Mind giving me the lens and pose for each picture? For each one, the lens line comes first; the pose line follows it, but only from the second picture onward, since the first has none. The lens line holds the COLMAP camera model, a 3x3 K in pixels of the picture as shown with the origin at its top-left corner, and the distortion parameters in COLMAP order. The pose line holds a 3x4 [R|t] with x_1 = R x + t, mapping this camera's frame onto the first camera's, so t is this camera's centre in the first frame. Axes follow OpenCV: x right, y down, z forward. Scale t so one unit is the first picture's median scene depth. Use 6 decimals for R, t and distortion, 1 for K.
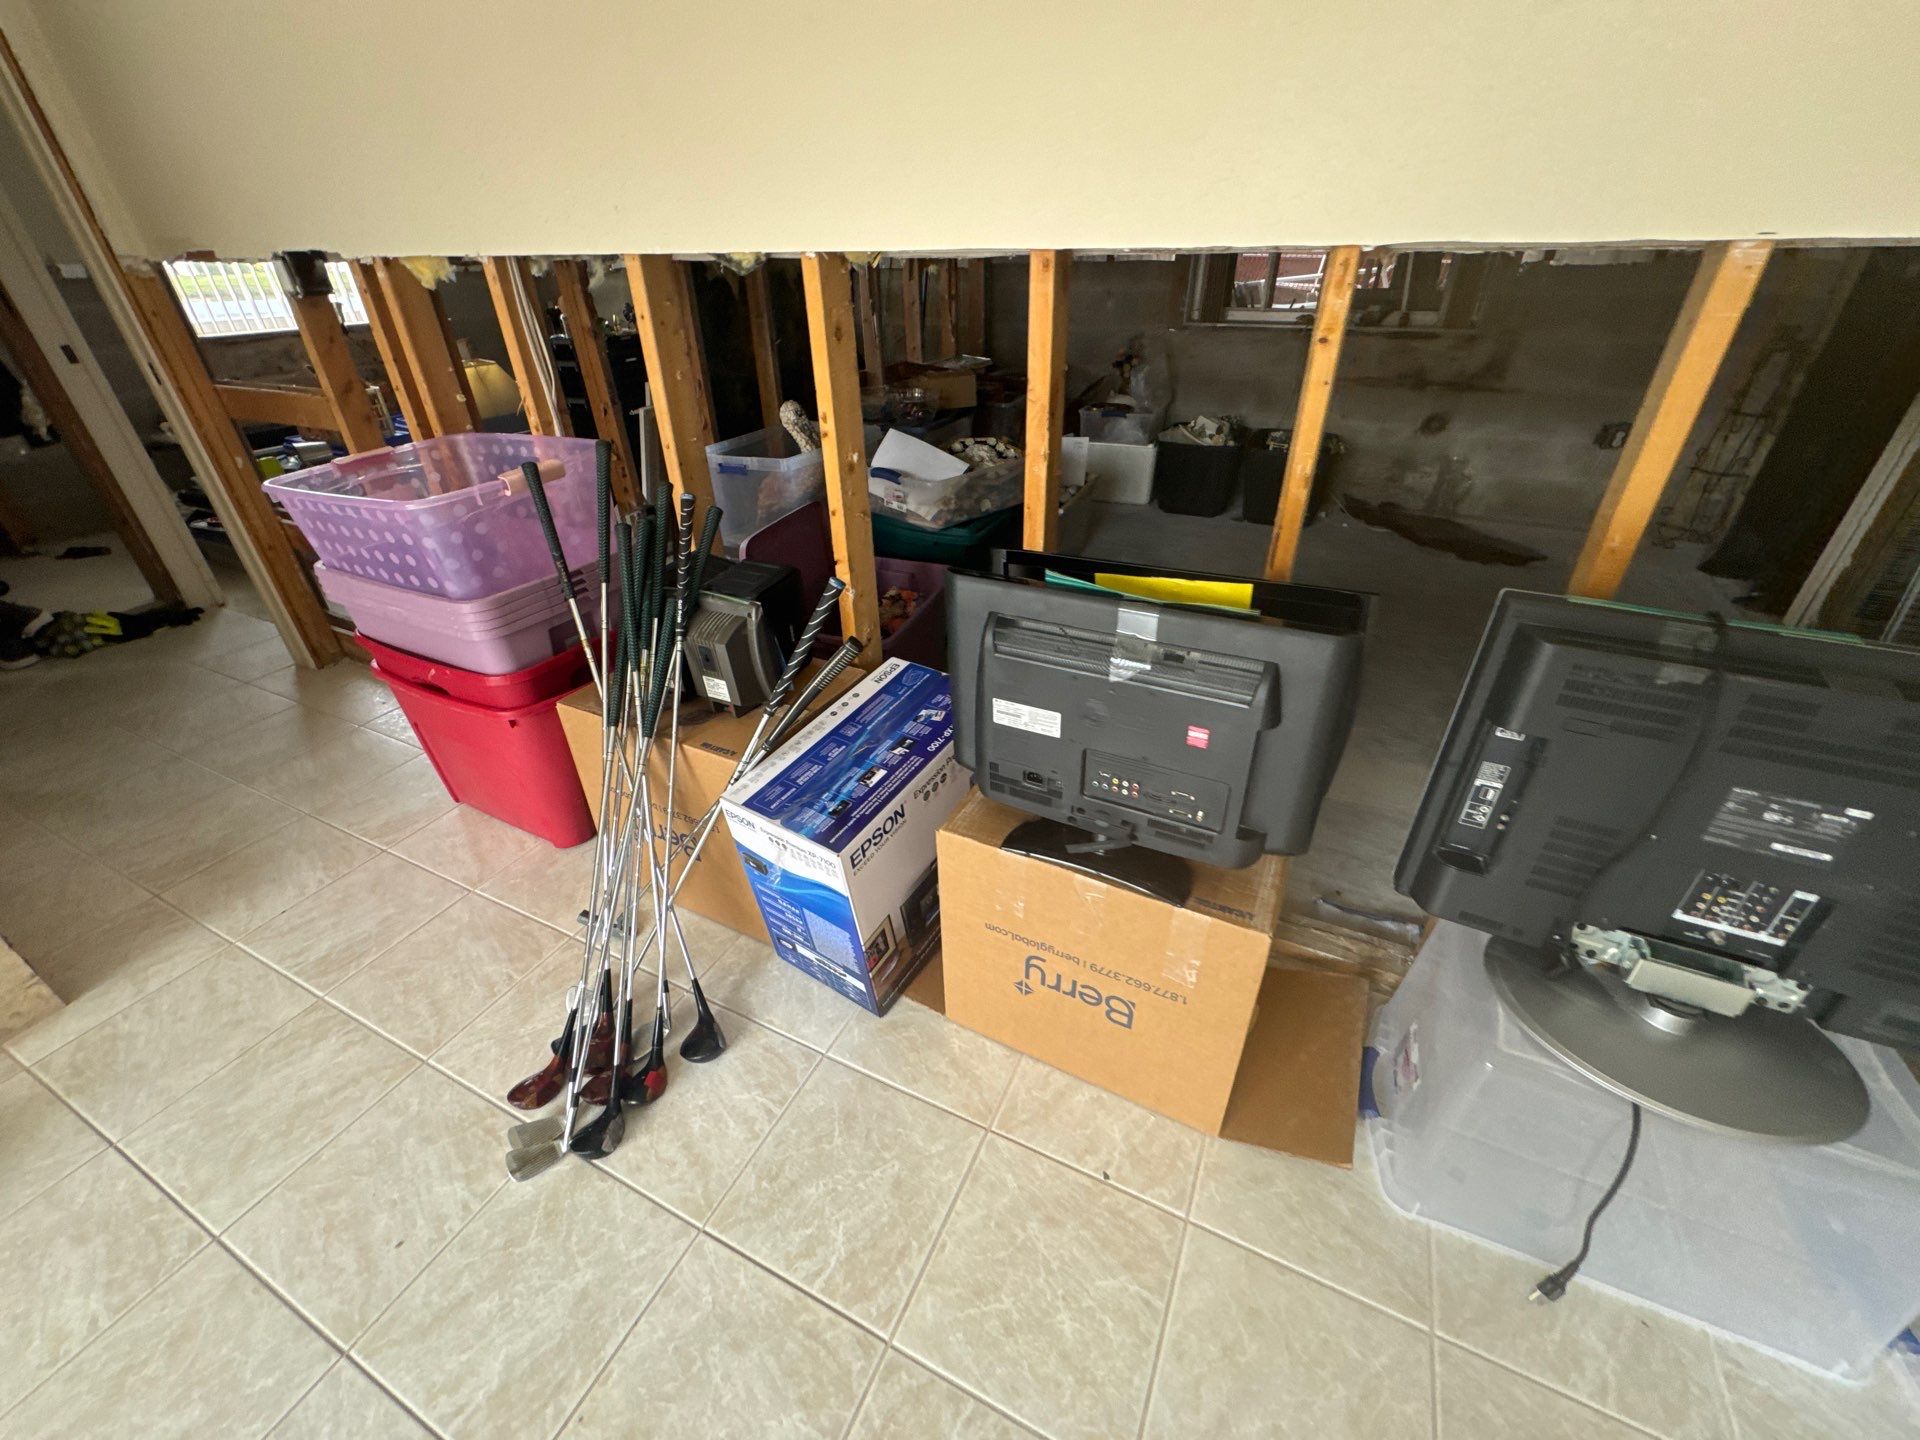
lens RADIAL K [[765.4, 0, 957.9], [0, 765.4, 720.1], [0, 0, 1]] dist [-0.001850, 0.000499]
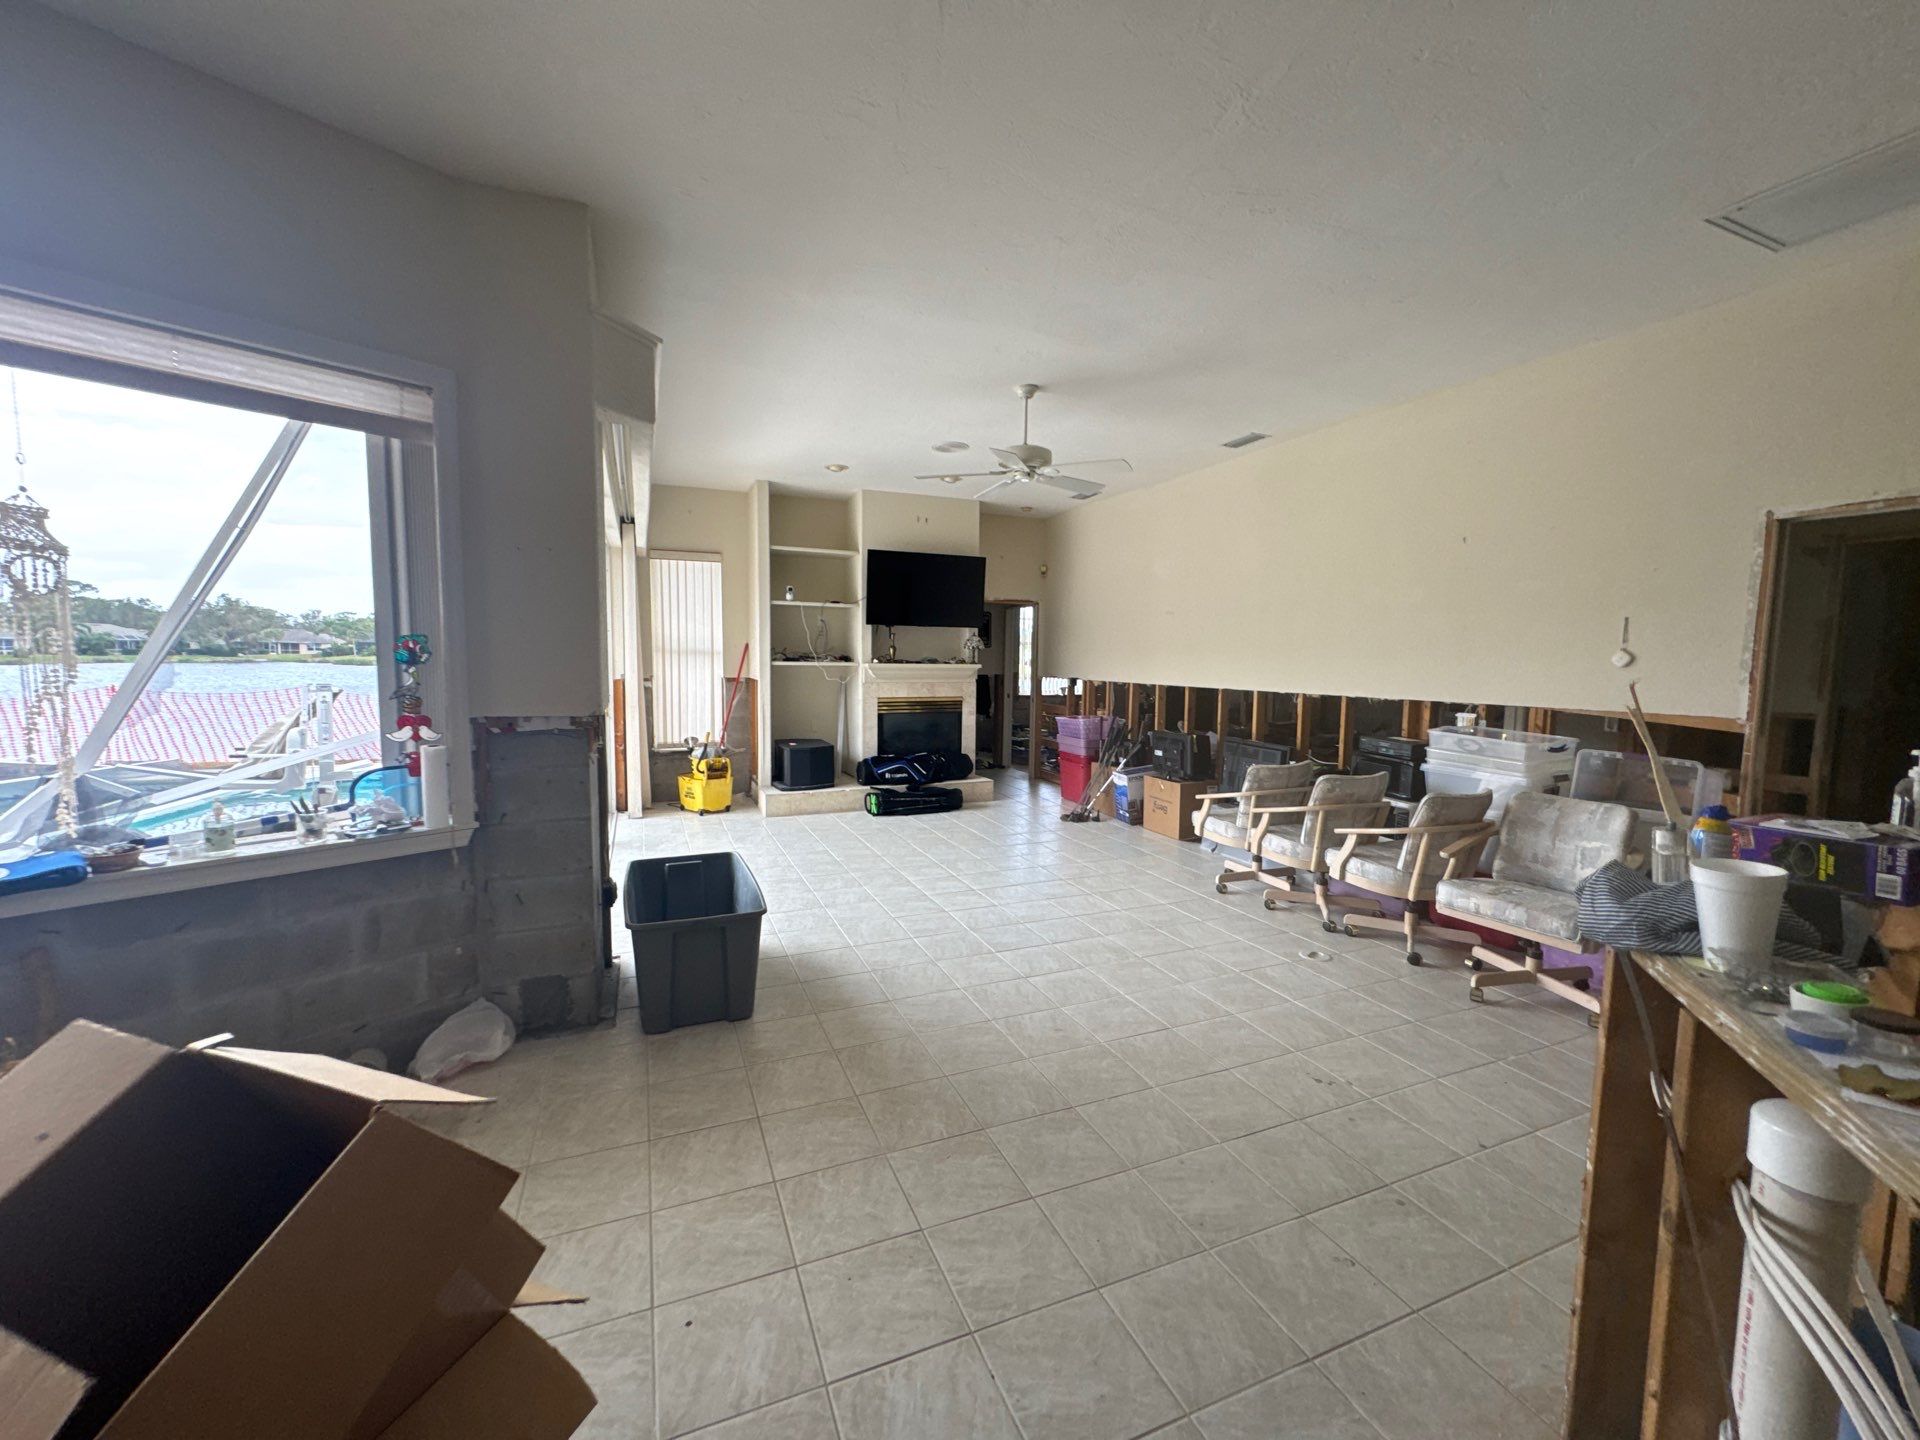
lens RADIAL K [[765.4, 0, 957.9], [0, 765.4, 720.1], [0, 0, 1]] dist [-0.001850, 0.000499]
pose [[0.747166, 0.079048, -0.659920, 1.948044], [-0.371491, 0.872993, -0.316033, 1.539194], [0.551124, 0.481284, 0.681636, -2.792636]]
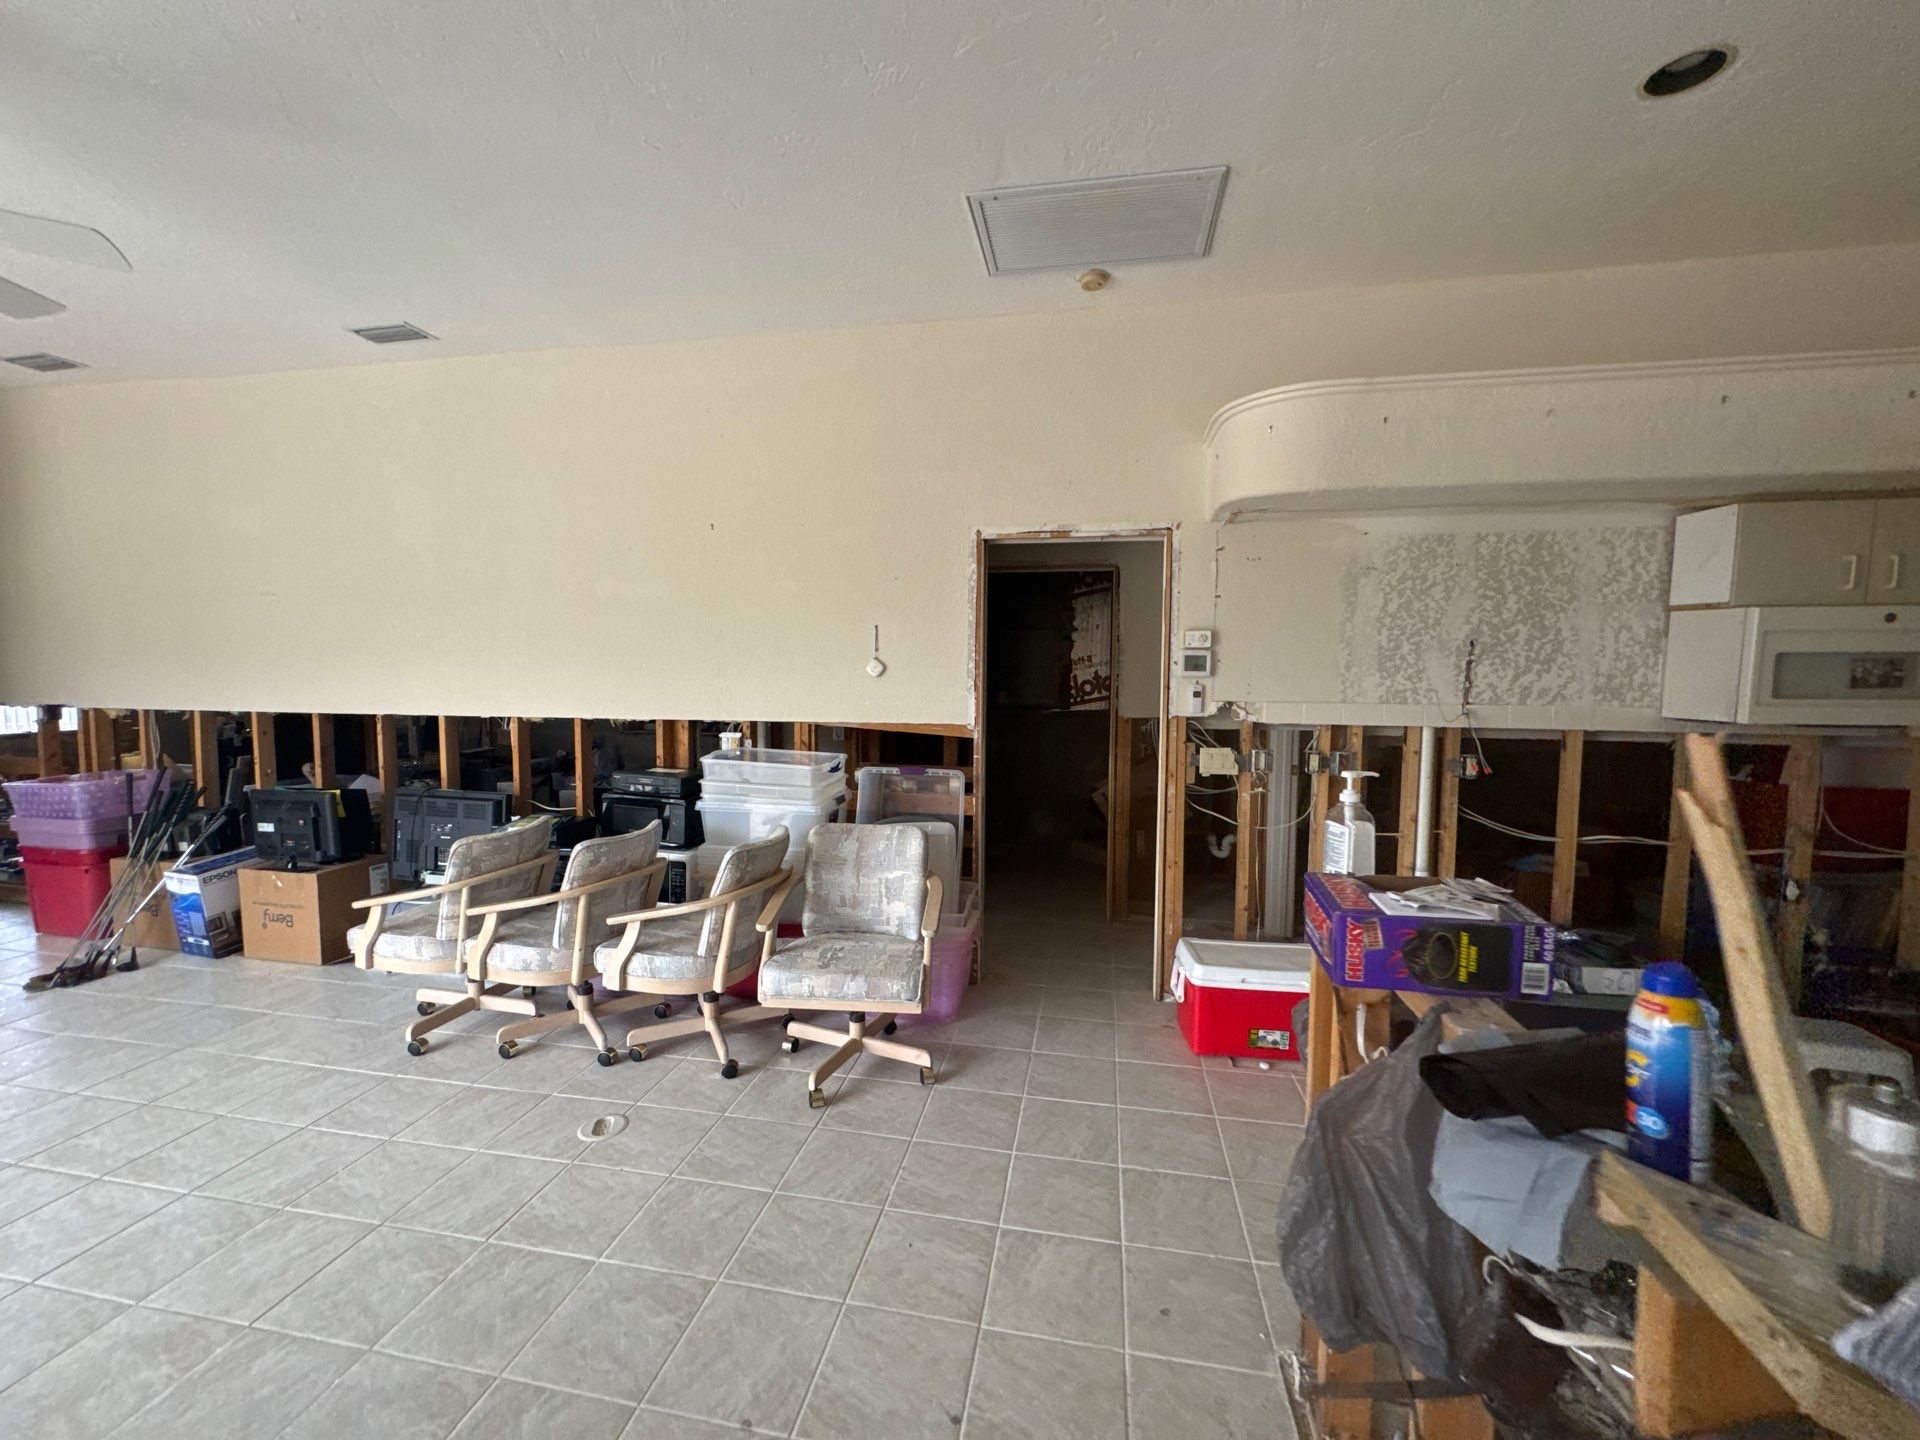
lens RADIAL K [[765.4, 0, 957.9], [0, 765.4, 720.1], [0, 0, 1]] dist [-0.001850, 0.000499]
pose [[0.964676, 0.005515, 0.263382, 1.548207], [0.120831, 0.879151, -0.460969, 1.091660], [-0.234095, 0.476511, 0.847430, -2.074969]]
